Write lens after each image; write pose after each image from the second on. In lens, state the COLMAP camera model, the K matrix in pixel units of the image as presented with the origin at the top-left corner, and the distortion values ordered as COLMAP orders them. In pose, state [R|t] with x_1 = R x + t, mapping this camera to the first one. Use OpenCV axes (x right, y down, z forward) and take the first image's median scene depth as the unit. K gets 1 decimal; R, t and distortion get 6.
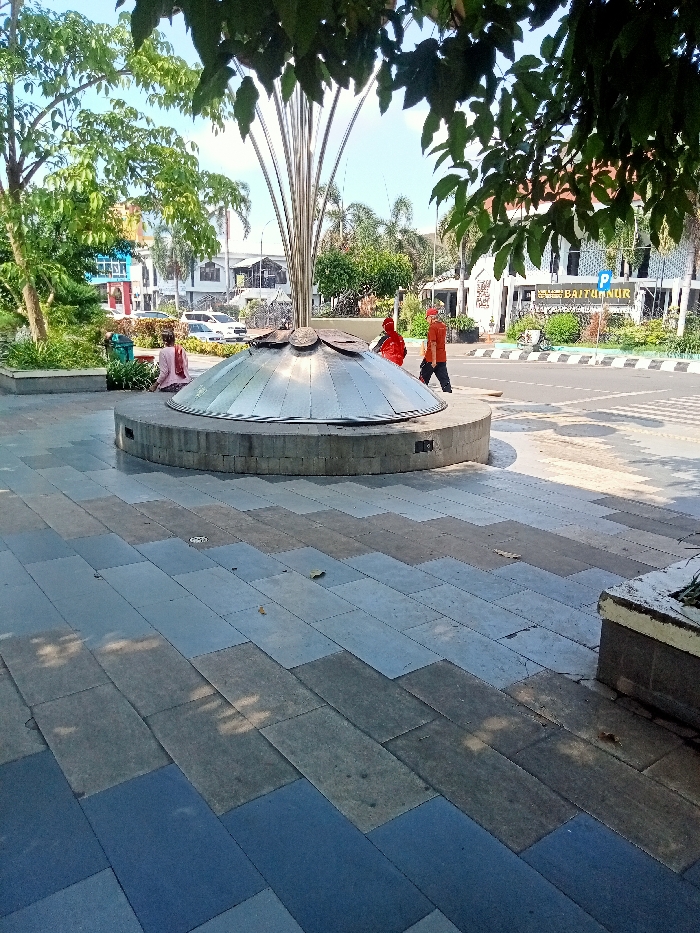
lens RADIAL K [[701.0, 0, 350.0], [0, 701.0, 466.5], [0, 0, 1]] dist [0.060344, 0.000282]
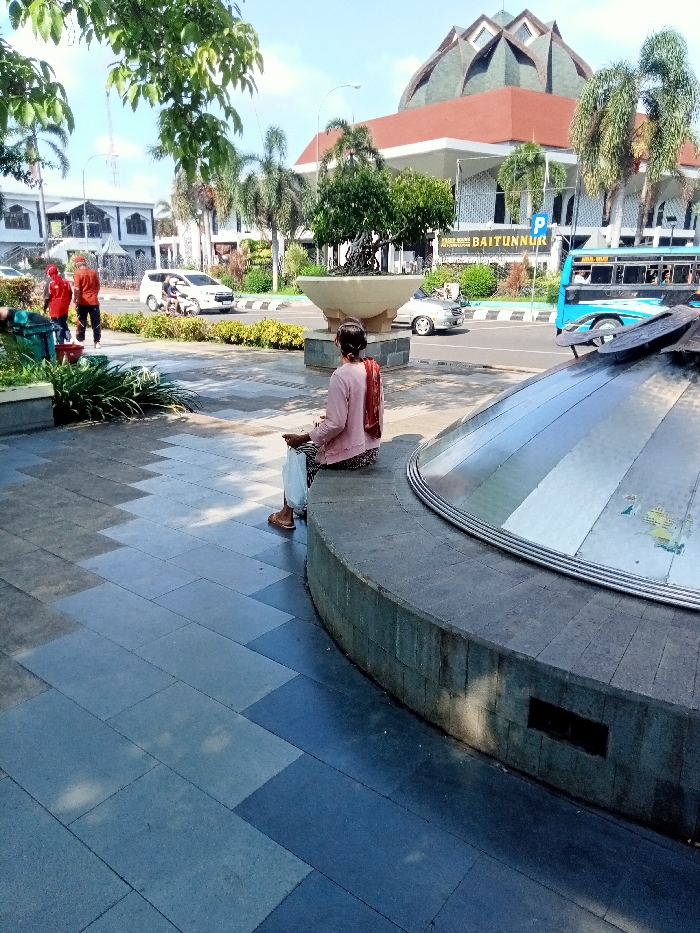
lens RADIAL K [[701.0, 0, 350.0], [0, 701.0, 466.5], [0, 0, 1]] dist [0.060344, 0.000282]
pose [[0.969663, -0.081218, 0.230557, -0.070594], [0.066617, 0.995289, 0.070435, -0.027532], [-0.235192, -0.052939, 0.970506, 0.123123]]
